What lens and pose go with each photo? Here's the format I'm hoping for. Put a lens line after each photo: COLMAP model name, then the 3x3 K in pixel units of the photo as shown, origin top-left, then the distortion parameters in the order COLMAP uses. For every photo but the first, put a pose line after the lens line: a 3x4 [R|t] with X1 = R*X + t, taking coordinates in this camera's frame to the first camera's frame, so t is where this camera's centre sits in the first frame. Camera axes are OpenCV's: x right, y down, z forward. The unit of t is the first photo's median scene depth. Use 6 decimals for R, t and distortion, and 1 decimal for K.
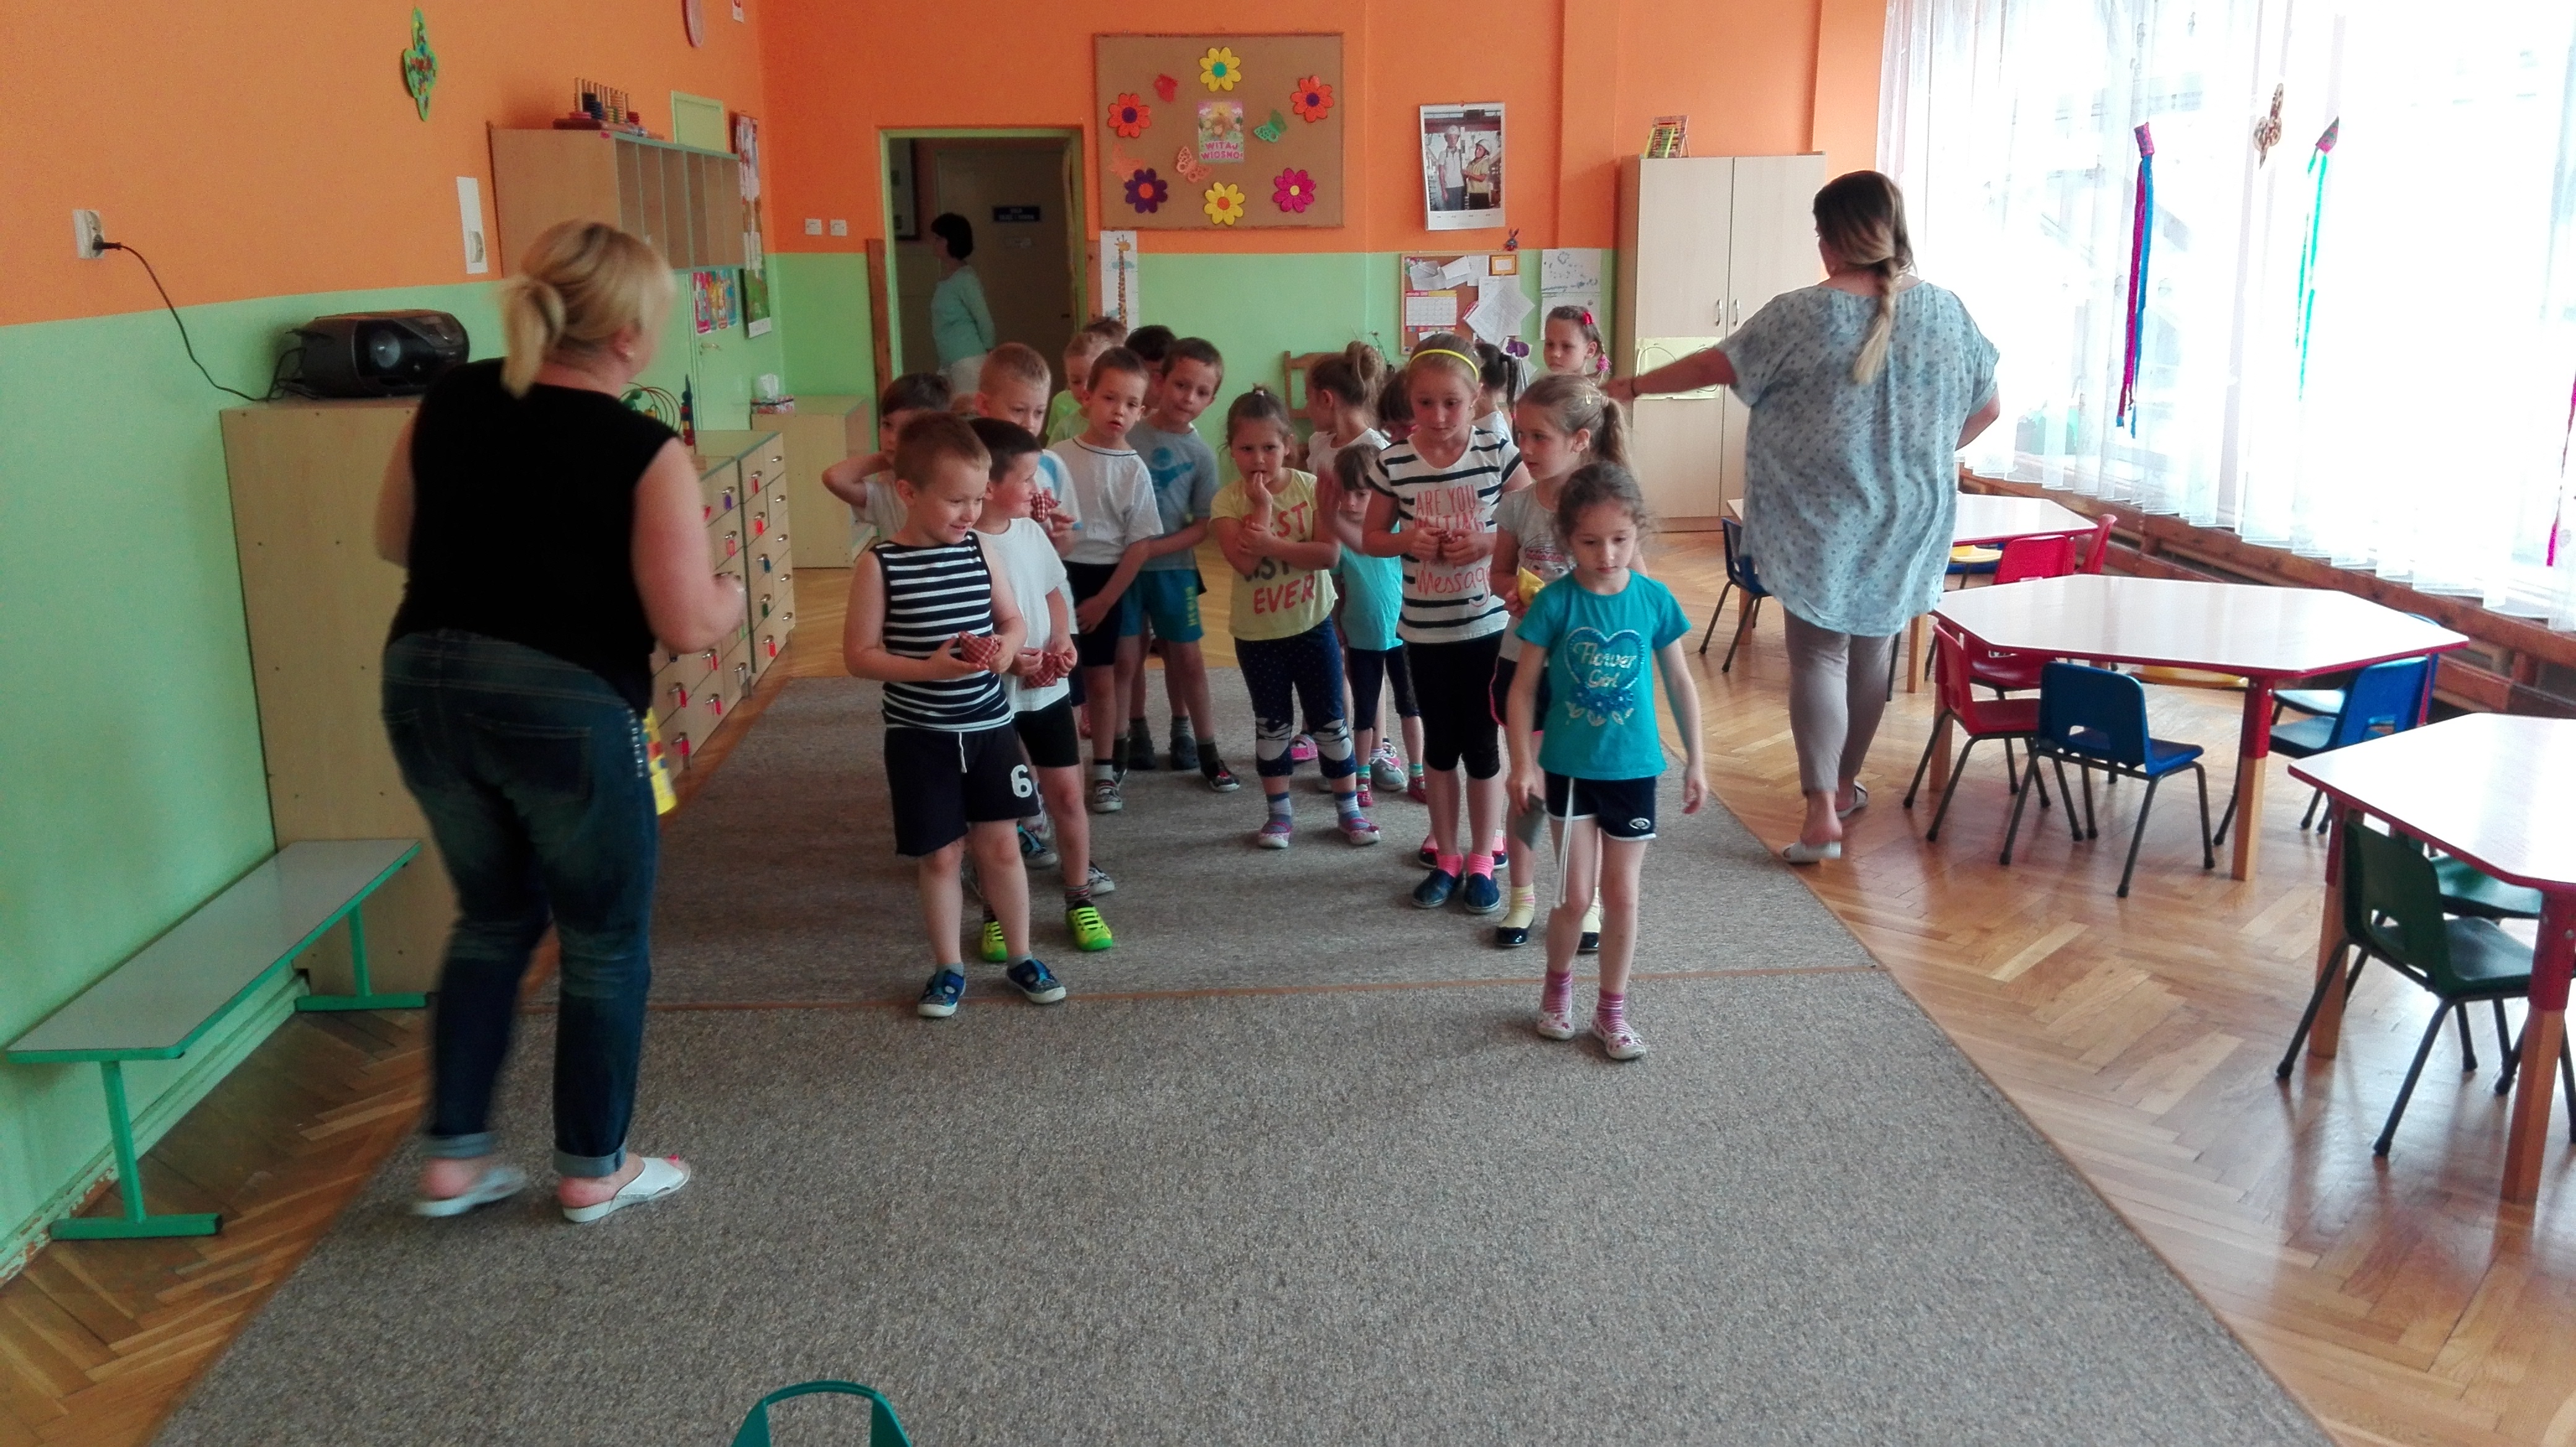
lens RADIAL K [[2065.6, 0, 1288.0], [0, 2065.6, 723.5], [0, 0, 1]] dist [0.103368, -0.200929]
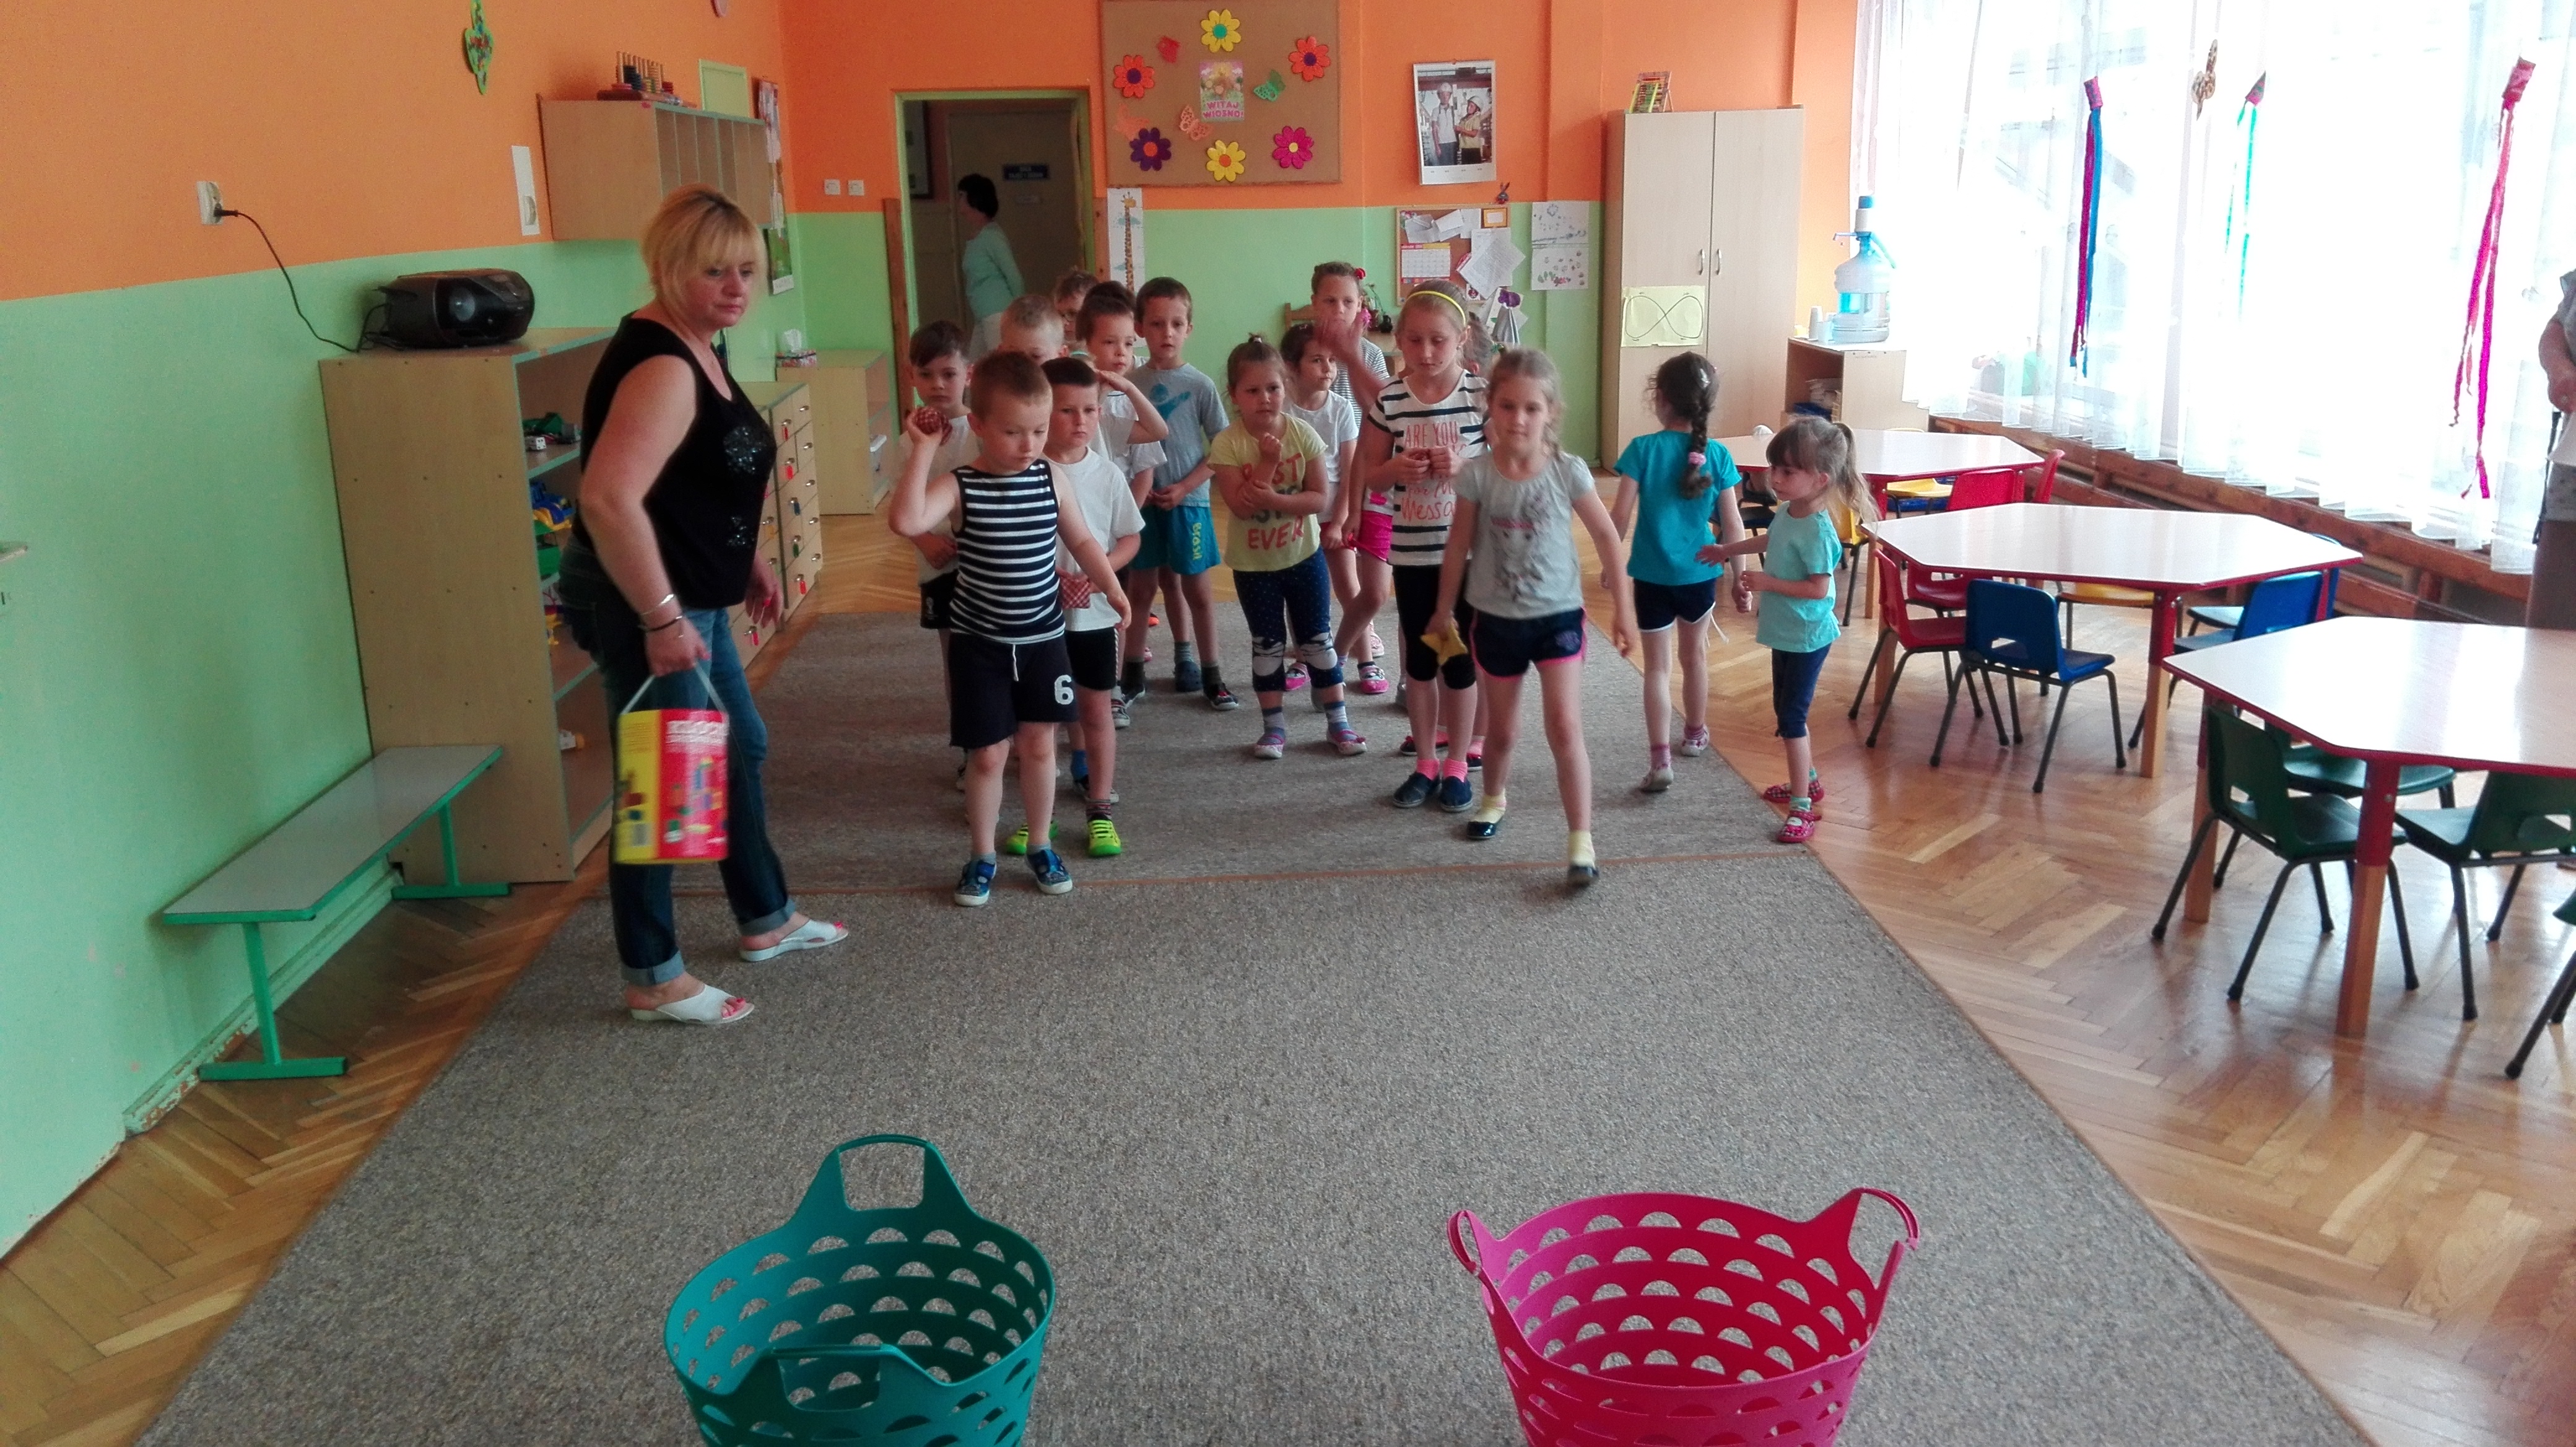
lens RADIAL K [[2080.1, 0, 1282.6], [0, 2080.1, 714.7], [0, 0, 1]] dist [0.111872, -0.202767]
pose [[0.999931, -0.006676, -0.009713, 0.013121], [0.006832, 0.999847, 0.016104, 0.022385], [0.009604, -0.016169, 0.999823, -0.114442]]
